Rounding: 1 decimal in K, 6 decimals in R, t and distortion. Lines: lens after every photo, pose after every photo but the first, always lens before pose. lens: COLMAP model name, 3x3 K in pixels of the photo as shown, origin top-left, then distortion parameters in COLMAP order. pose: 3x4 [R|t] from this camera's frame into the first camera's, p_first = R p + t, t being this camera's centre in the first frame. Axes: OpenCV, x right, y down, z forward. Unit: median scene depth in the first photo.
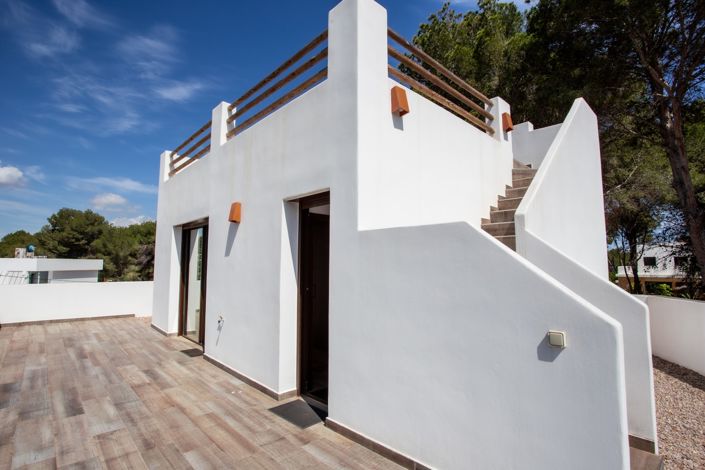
lens RADIAL K [[343.8, 0, 351.9], [0, 343.8, 236.3], [0, 0, 1]] dist [-0.000051, -0.000037]
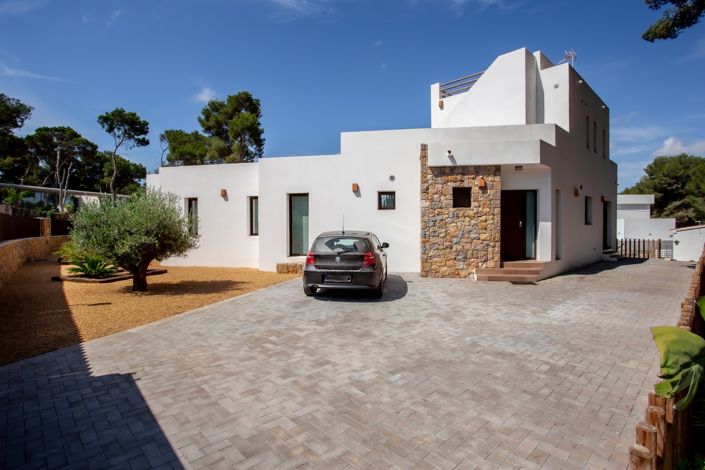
lens RADIAL K [[343.8, 0, 351.8], [0, 343.8, 232.3], [0, 0, 1]] dist [-0.000051, -0.000037]
pose [[0.051283, 0.011637, -0.998616, 0.191728], [0.094425, 0.995396, 0.016449, 0.045354], [0.994210, -0.095138, 0.049948, -0.021676]]
